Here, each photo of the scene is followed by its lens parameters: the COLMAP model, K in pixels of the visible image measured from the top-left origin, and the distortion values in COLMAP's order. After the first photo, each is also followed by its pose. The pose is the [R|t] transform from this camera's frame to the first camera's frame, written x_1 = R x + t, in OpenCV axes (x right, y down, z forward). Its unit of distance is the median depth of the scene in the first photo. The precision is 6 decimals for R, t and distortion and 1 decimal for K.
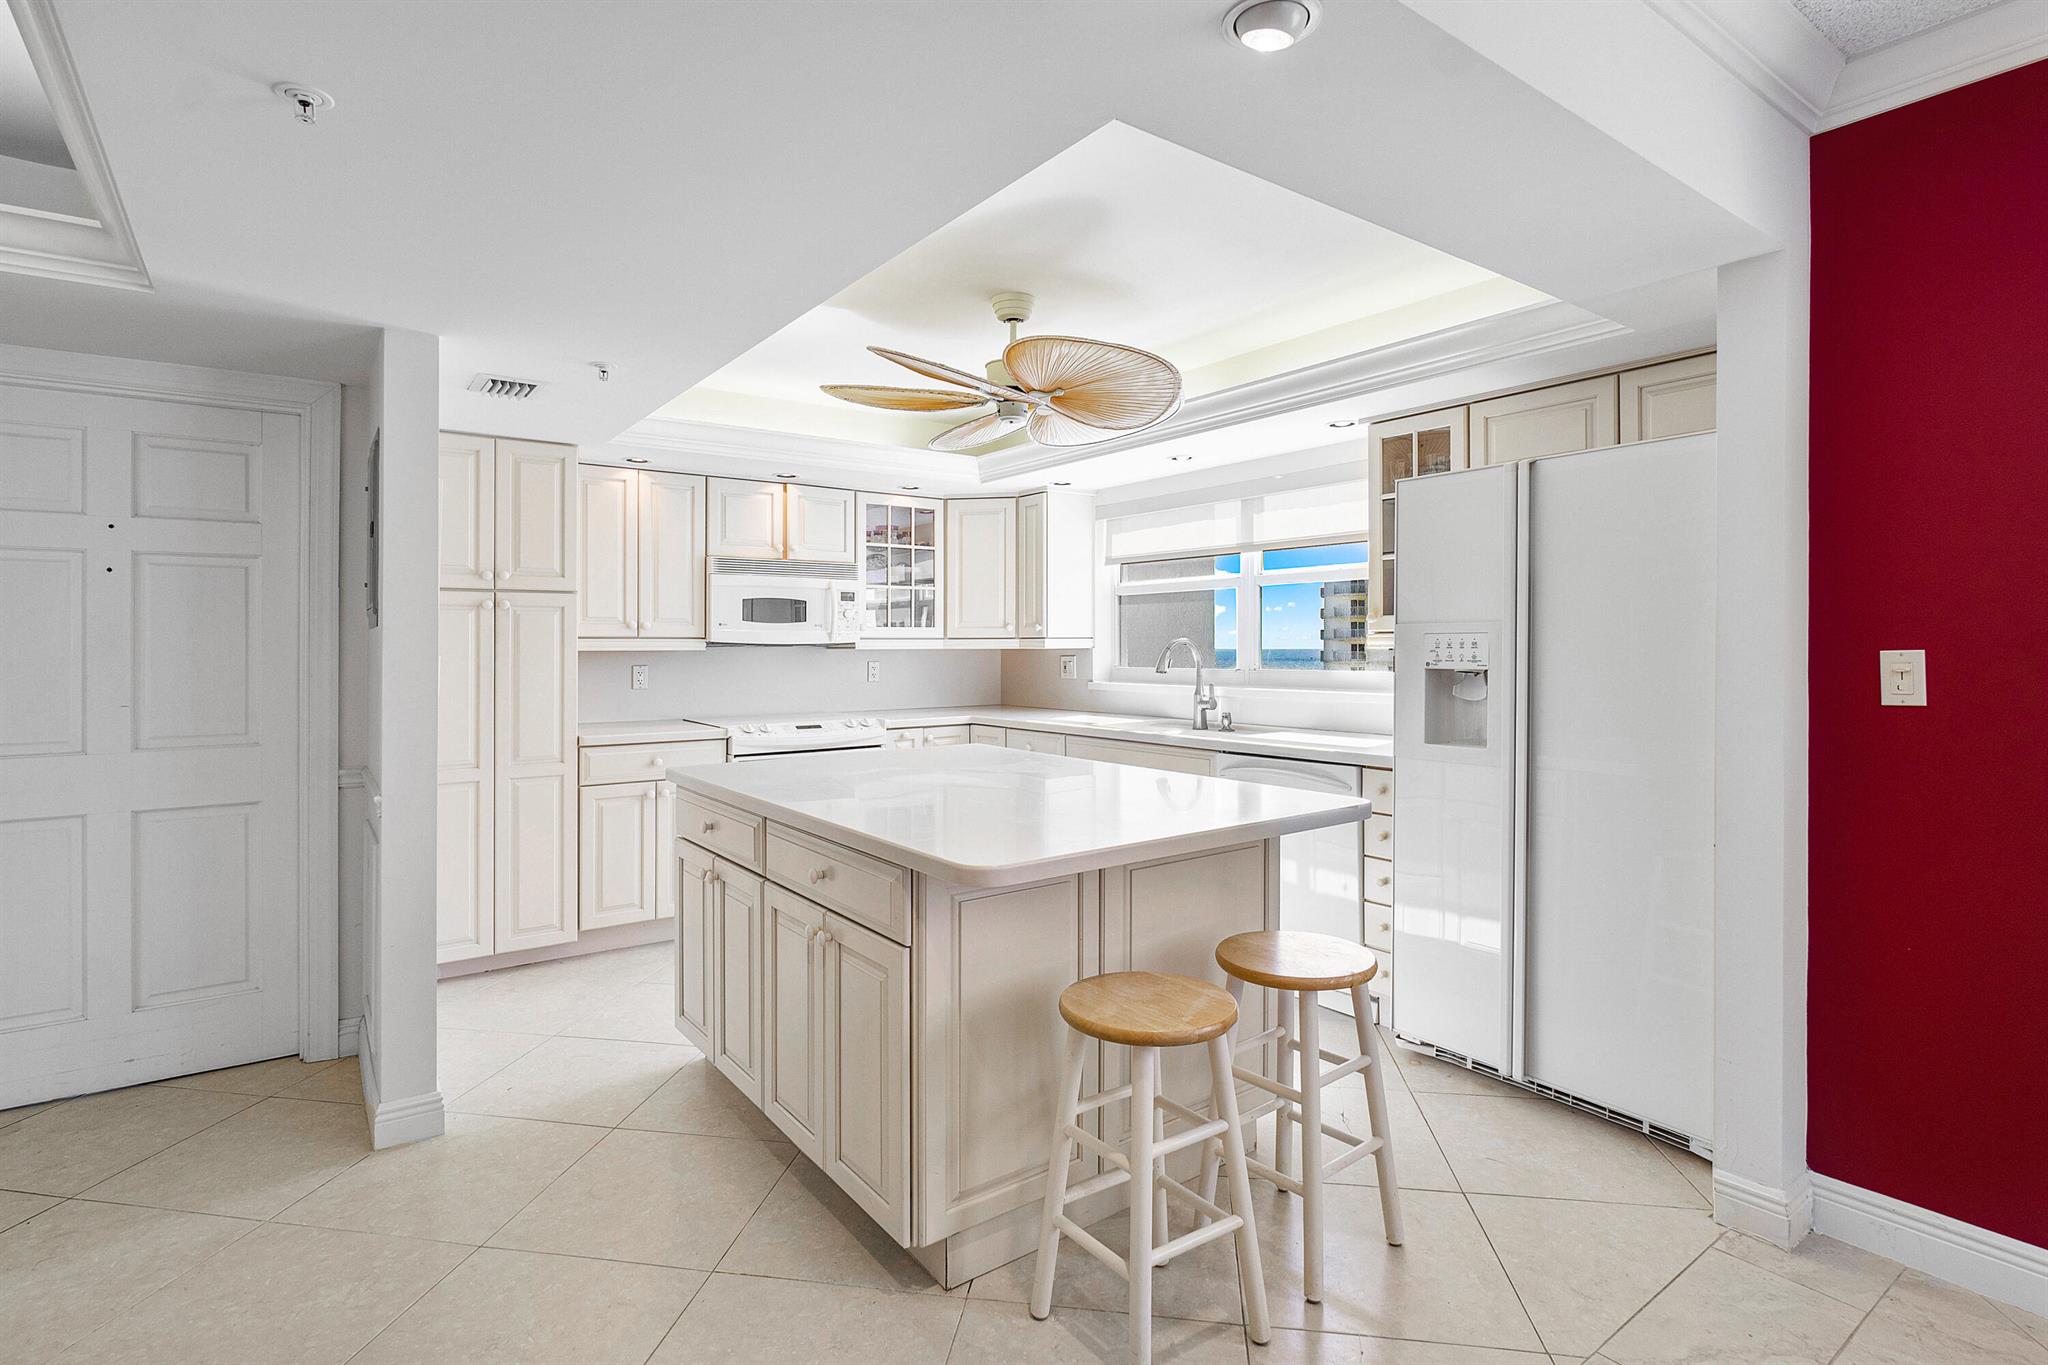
lens RADIAL K [[991.8, 0, 1006.3], [0, 991.8, 639.7], [0, 0, 1]] dist [-0.000407, -0.000992]
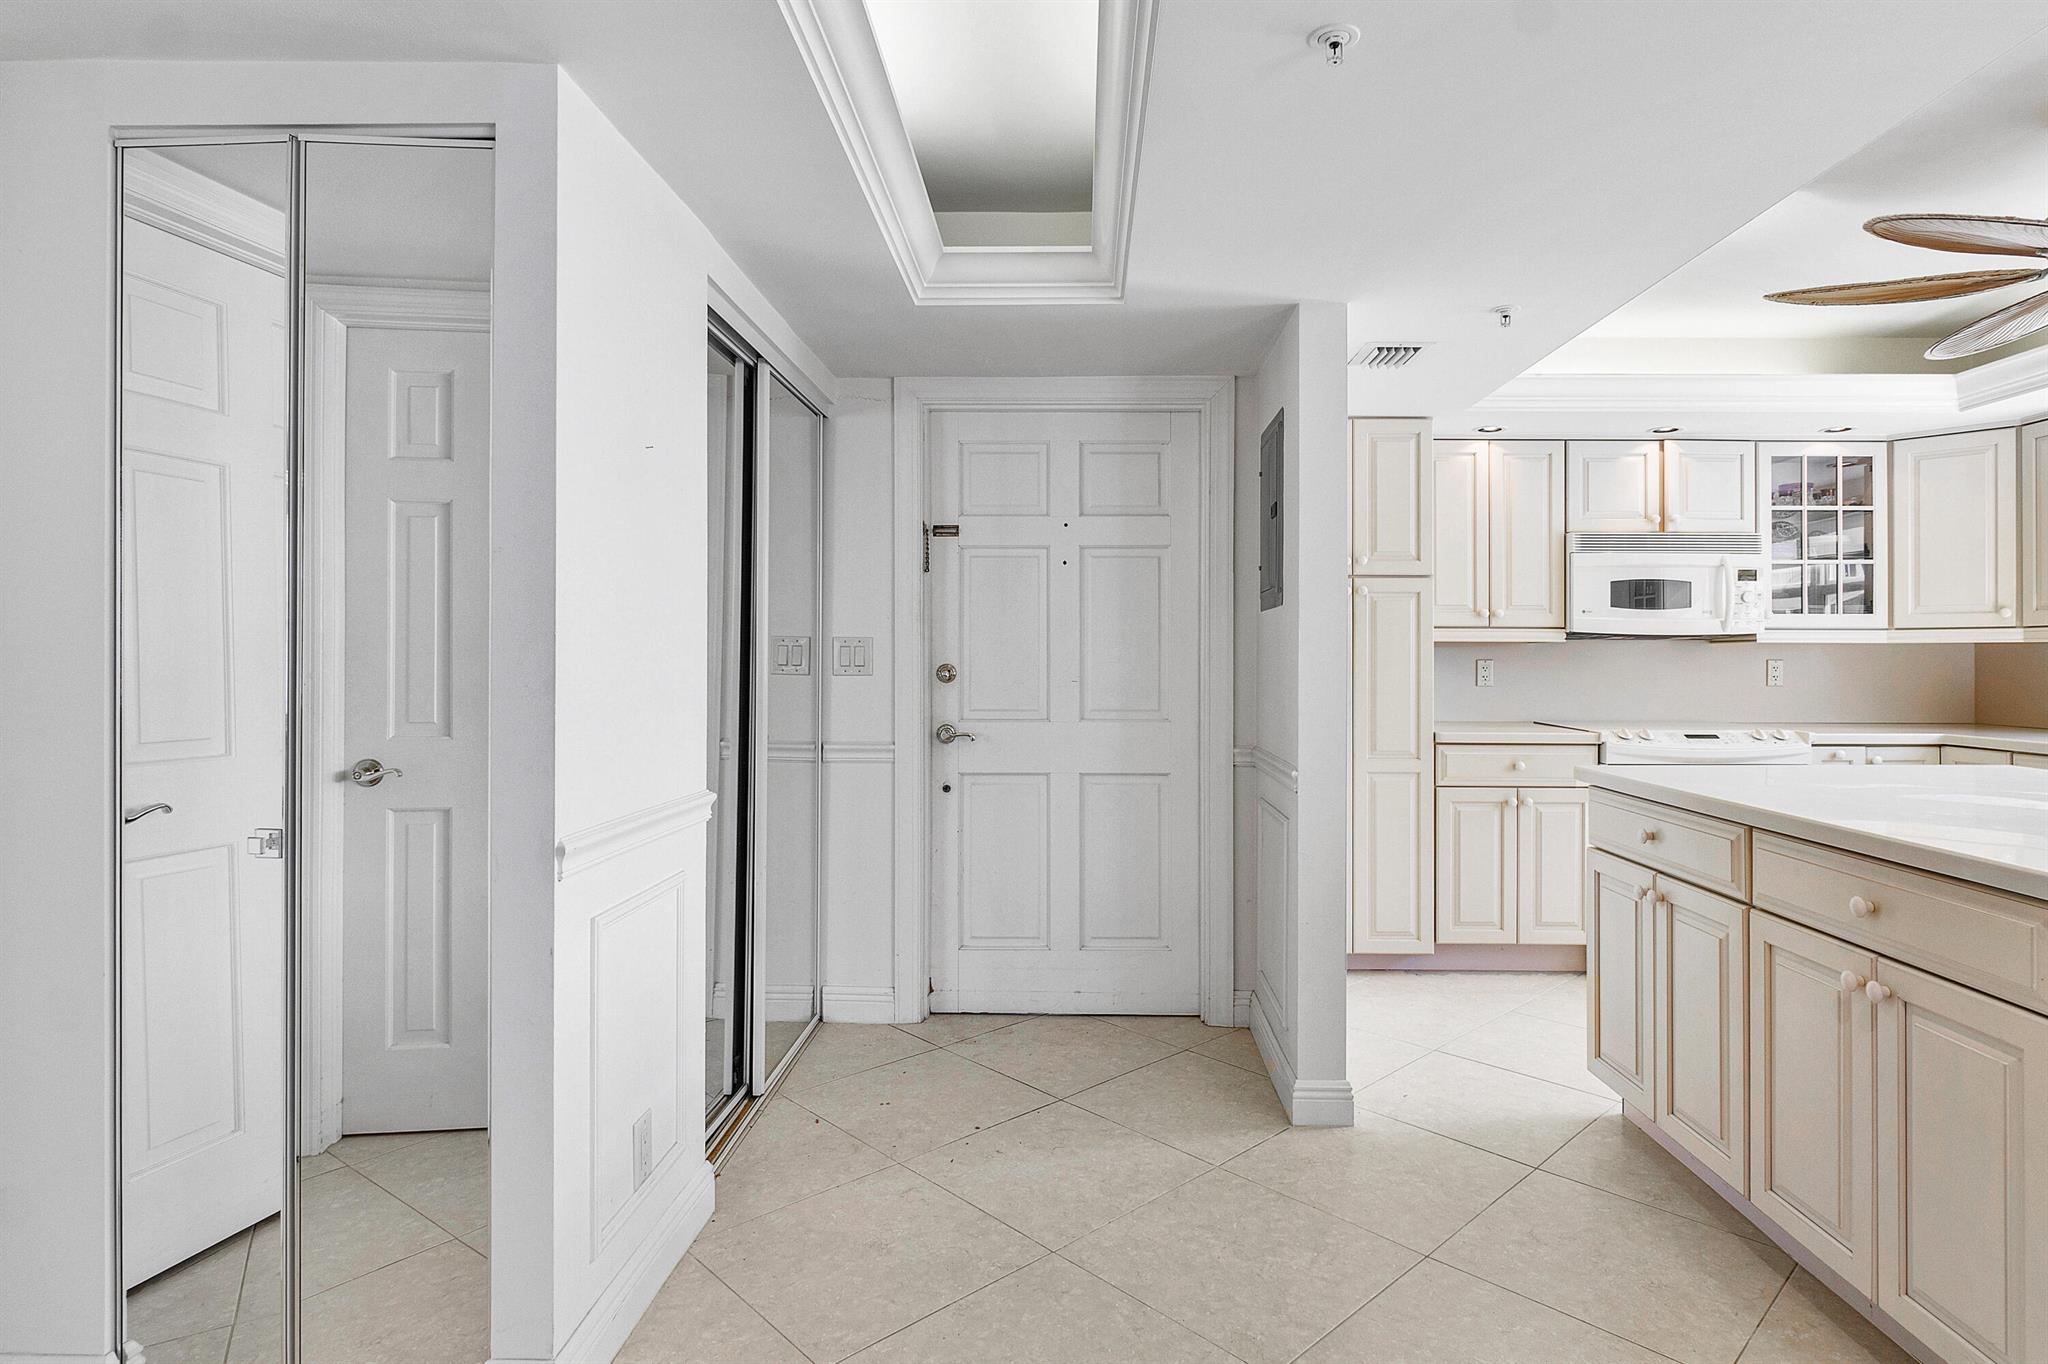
lens RADIAL K [[1086.3, 0, 1093.6], [0, 1086.3, 648.8], [0, 0, 1]] dist [-0.004487, 0.000844]
pose [[0.814530, -0.000419, -0.580122, -0.102700], [-0.002675, 0.999986, -0.004478, 0.025027], [0.580116, 0.005200, 0.814518, -0.007018]]
